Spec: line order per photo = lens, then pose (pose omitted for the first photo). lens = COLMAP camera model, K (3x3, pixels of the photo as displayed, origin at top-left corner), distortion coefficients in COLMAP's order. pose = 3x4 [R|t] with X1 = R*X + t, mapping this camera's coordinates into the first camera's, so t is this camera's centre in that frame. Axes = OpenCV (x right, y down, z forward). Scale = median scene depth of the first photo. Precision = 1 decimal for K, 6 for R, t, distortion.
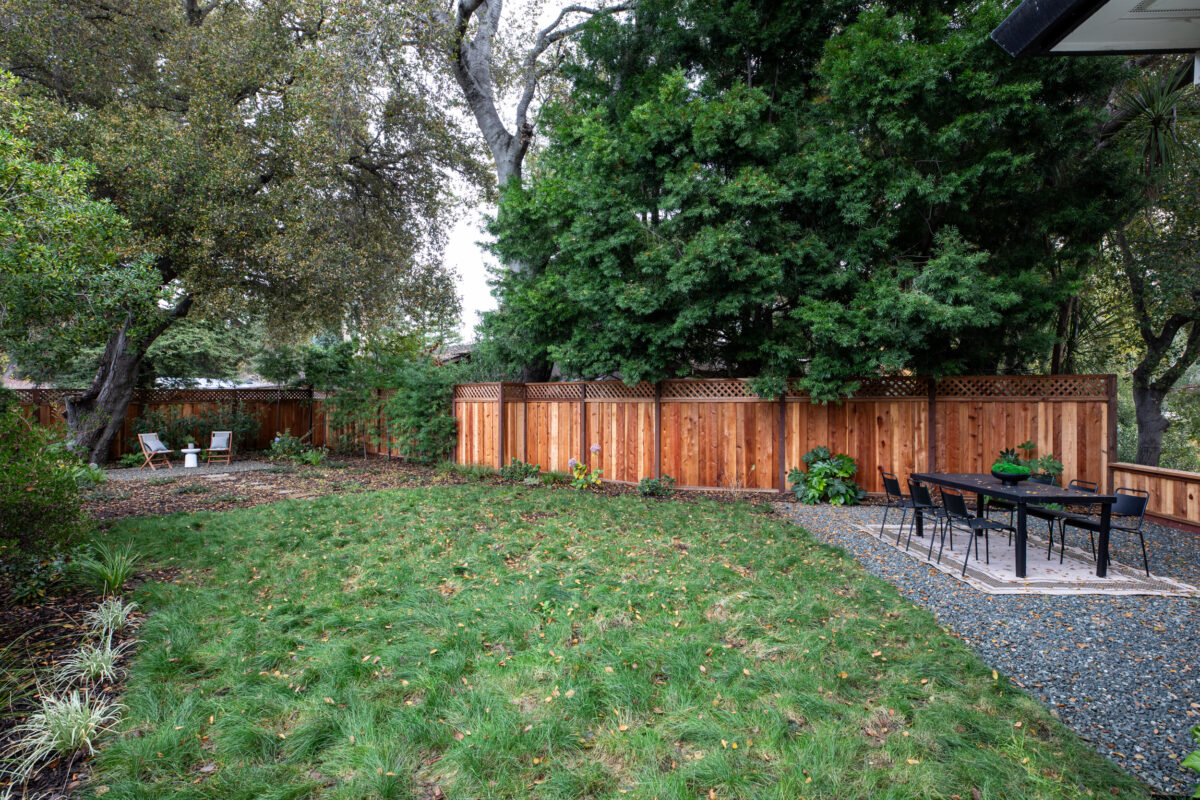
lens RADIAL K [[643.1, 0, 597.9], [0, 643.1, 400.0], [0, 0, 1]] dist [-0.003210, 0.000116]
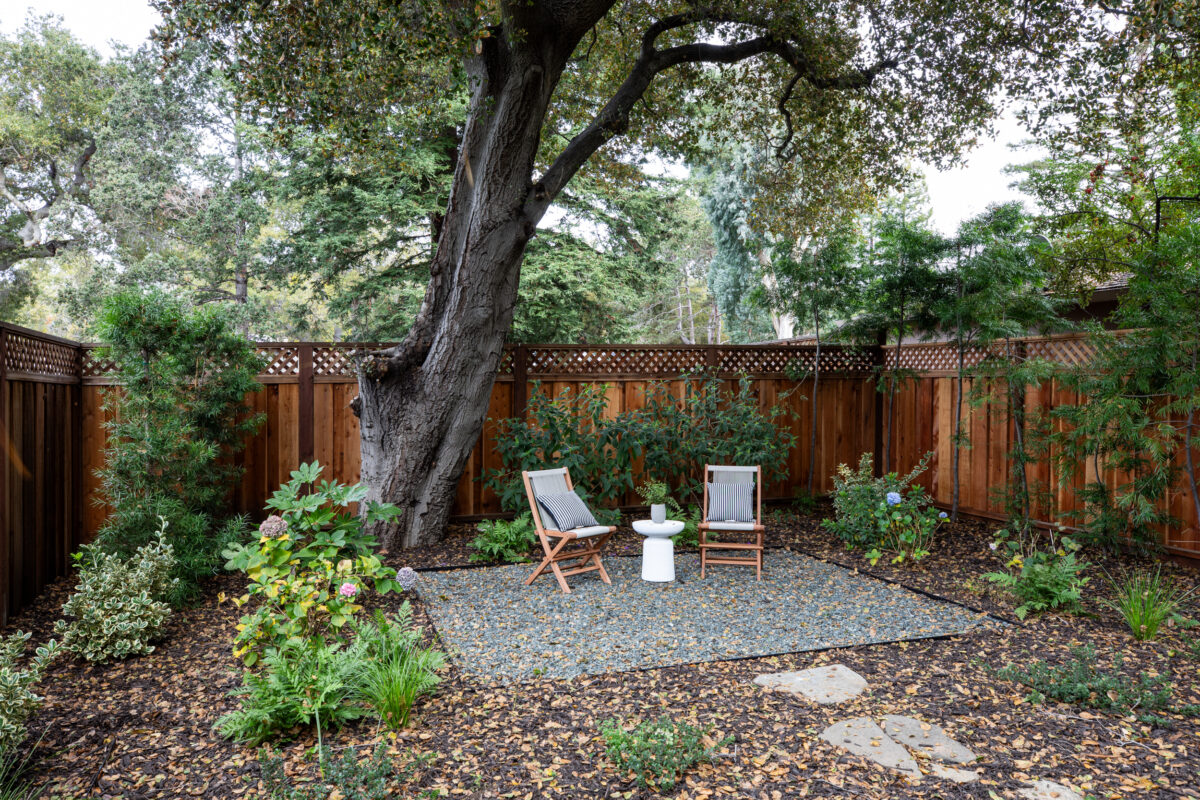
lens RADIAL K [[933.8, 0, 599.8], [0, 933.8, 398.2], [0, 0, 1]] dist [0.001841, 0.000122]
pose [[0.880580, 0.010427, -0.473783, -0.469933], [-0.004146, 0.999889, 0.014300, 0.009619], [0.473880, -0.010628, 0.880526, 0.618618]]
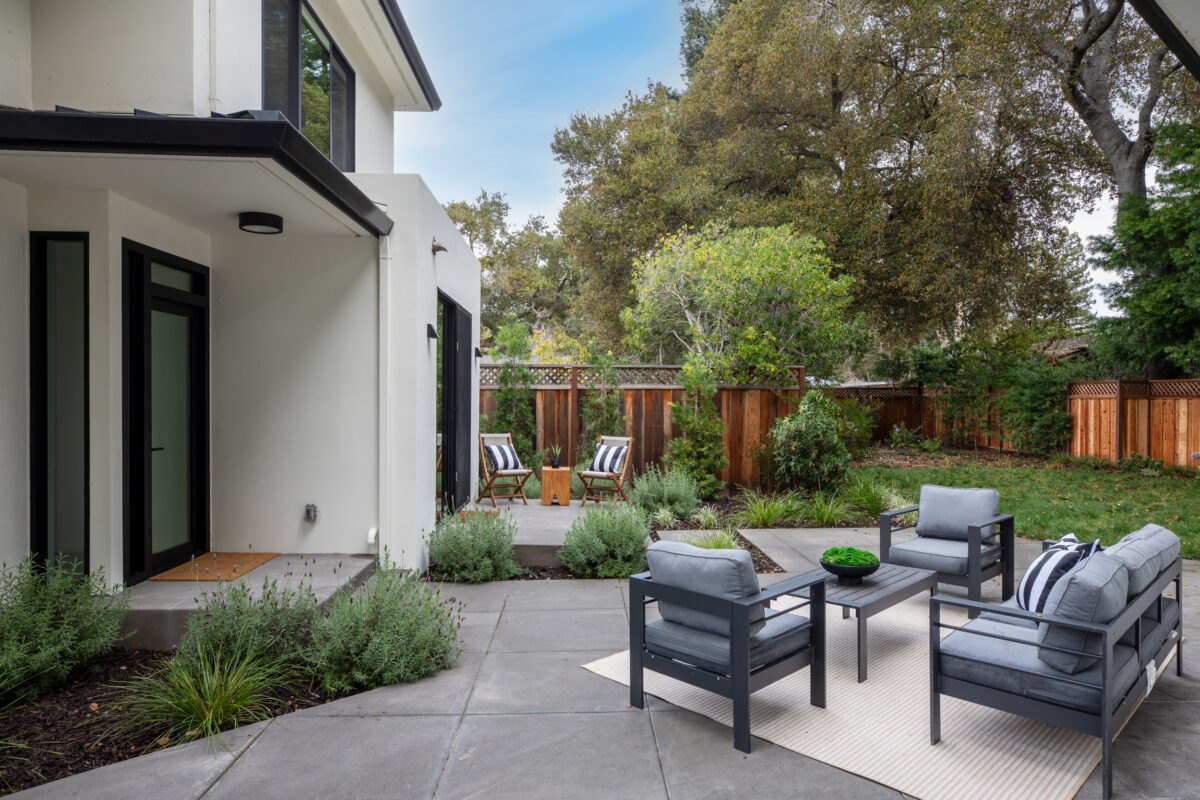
lens RADIAL K [[739.9, 0, 597.8], [0, 739.9, 399.9], [0, 0, 1]] dist [-0.001069, 0.000072]
pose [[0.698350, 0.003278, -0.715749, 0.103401], [-0.000874, 0.999993, 0.003728, 0.001217], [0.715756, -0.001978, 0.698348, -0.395691]]
